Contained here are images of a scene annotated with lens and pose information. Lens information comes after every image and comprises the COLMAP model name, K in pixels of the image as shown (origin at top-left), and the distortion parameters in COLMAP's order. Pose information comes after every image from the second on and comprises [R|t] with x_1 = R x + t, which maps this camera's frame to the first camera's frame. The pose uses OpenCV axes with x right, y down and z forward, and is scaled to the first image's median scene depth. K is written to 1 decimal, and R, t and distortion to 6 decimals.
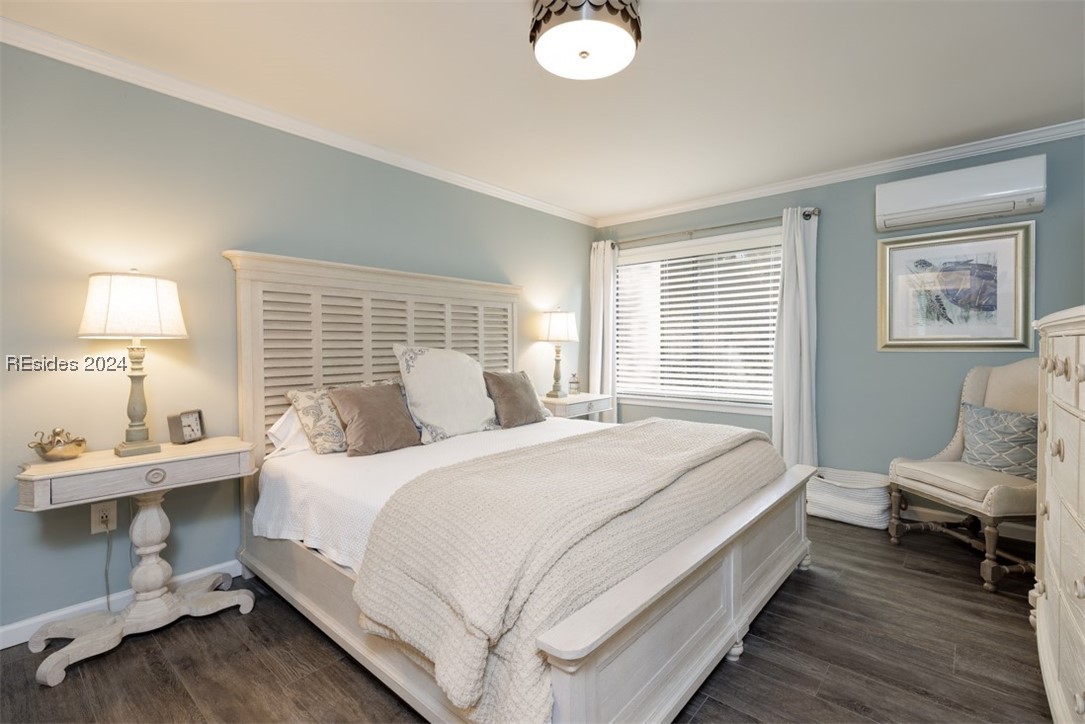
lens RADIAL K [[489.3, 0, 541.1], [0, 489.3, 346.7], [0, 0, 1]] dist [-0.013995, -0.000048]
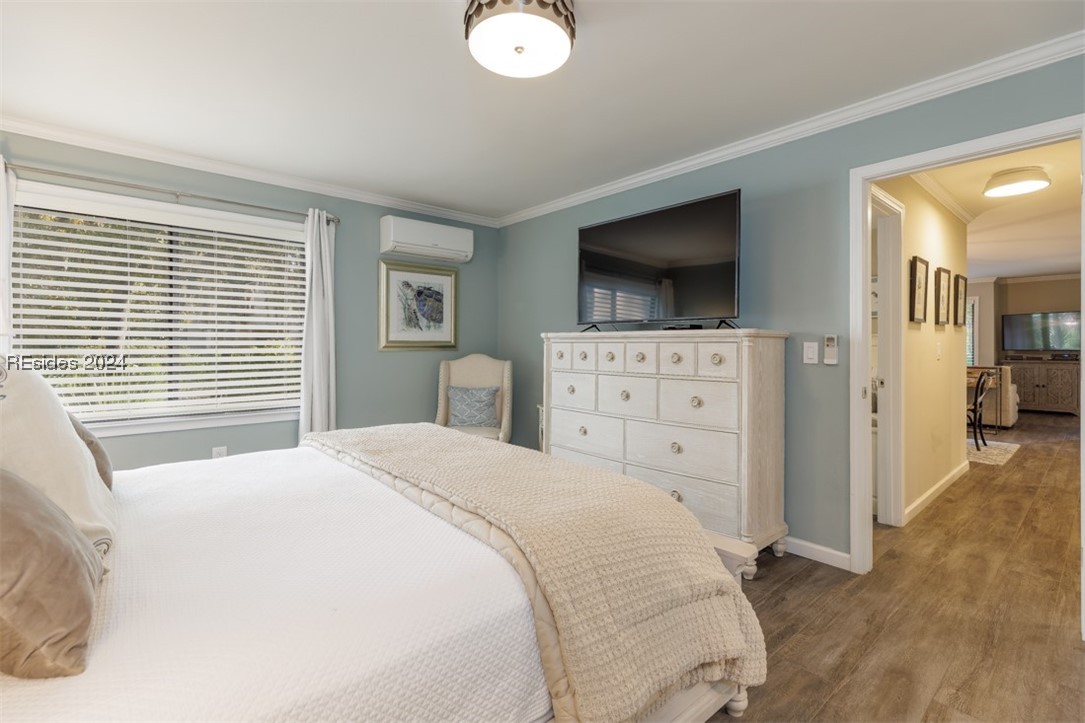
lens RADIAL K [[497.6, 0, 541.8], [0, 497.6, 346.2], [0, 0, 1]] dist [0.001953, 0.000353]
pose [[0.126774, 0.005805, 0.991915, -0.526015], [-0.000176, 0.999983, -0.005830, 0.004909], [-0.991932, 0.000565, 0.126773, 0.478699]]
